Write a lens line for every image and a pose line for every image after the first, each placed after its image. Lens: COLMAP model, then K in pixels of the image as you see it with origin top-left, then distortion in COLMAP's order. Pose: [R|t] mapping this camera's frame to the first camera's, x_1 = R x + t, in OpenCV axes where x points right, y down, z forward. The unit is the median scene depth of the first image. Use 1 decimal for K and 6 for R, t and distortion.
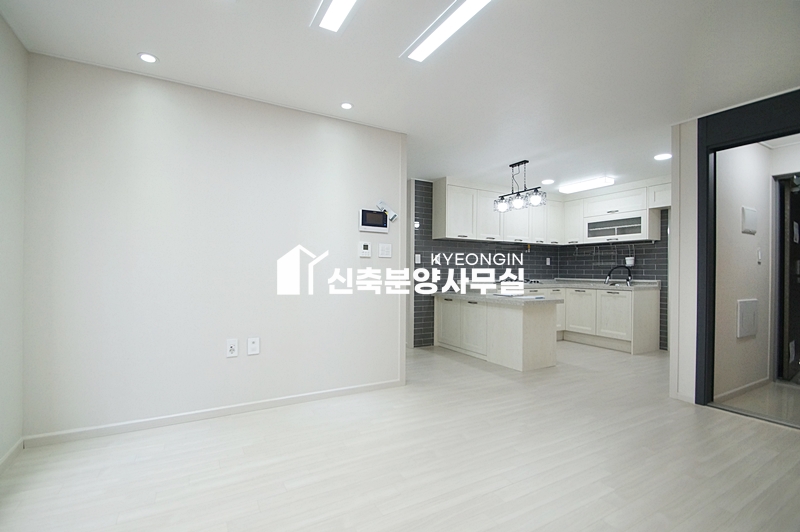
lens RADIAL K [[358.0, 0, 392.6], [0, 358.0, 268.6], [0, 0, 1]] dist [0.005516, -0.005353]
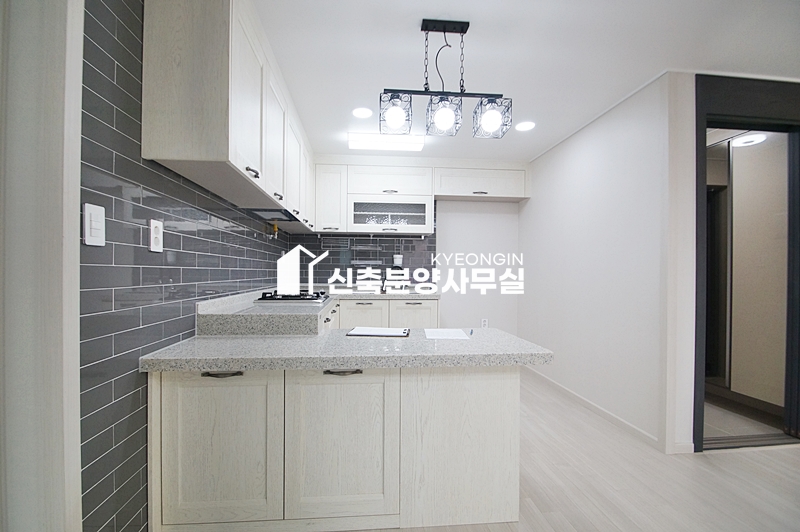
lens RADIAL K [[358.0, 0, 396.8], [0, 358.0, 273.3], [0, 0, 1]] dist [0.005516, -0.005353]
pose [[0.402971, -0.008847, 0.915170, -0.055570], [-0.007143, 0.999892, 0.012811, -0.001576], [-0.915185, -0.011700, 0.402865, 0.719412]]
